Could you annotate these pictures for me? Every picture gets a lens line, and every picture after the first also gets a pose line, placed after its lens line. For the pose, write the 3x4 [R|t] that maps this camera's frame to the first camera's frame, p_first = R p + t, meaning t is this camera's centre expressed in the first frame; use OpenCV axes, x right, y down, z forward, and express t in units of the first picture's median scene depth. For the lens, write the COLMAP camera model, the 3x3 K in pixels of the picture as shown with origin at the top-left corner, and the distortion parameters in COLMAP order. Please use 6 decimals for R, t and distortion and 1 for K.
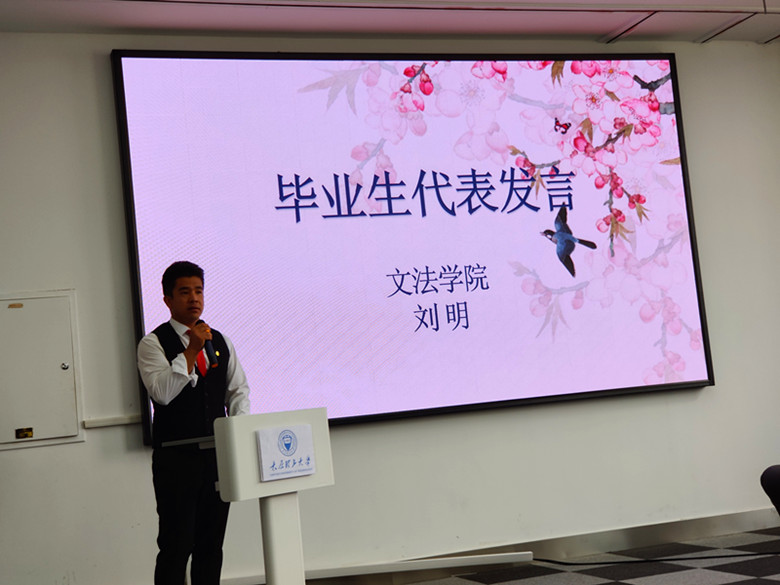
lens RADIAL K [[1209.6, 0, 390.0], [0, 1209.6, 292.5], [0, 0, 1]] dist [-0.053781, 1.505220]
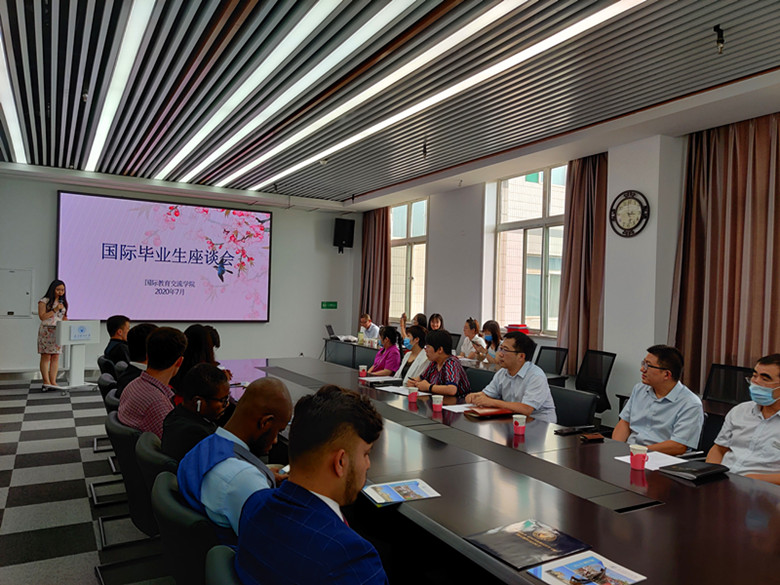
lens RADIAL K [[595.3, 0, 388.8], [0, 595.3, 299.2], [0, 0, 1]] dist [0.058433, -0.000224]
pose [[0.979513, 0.127993, 0.155471, 0.328541], [-0.141904, 0.986486, 0.081908, -0.151564], [-0.142886, -0.102292, 0.984439, -0.541635]]
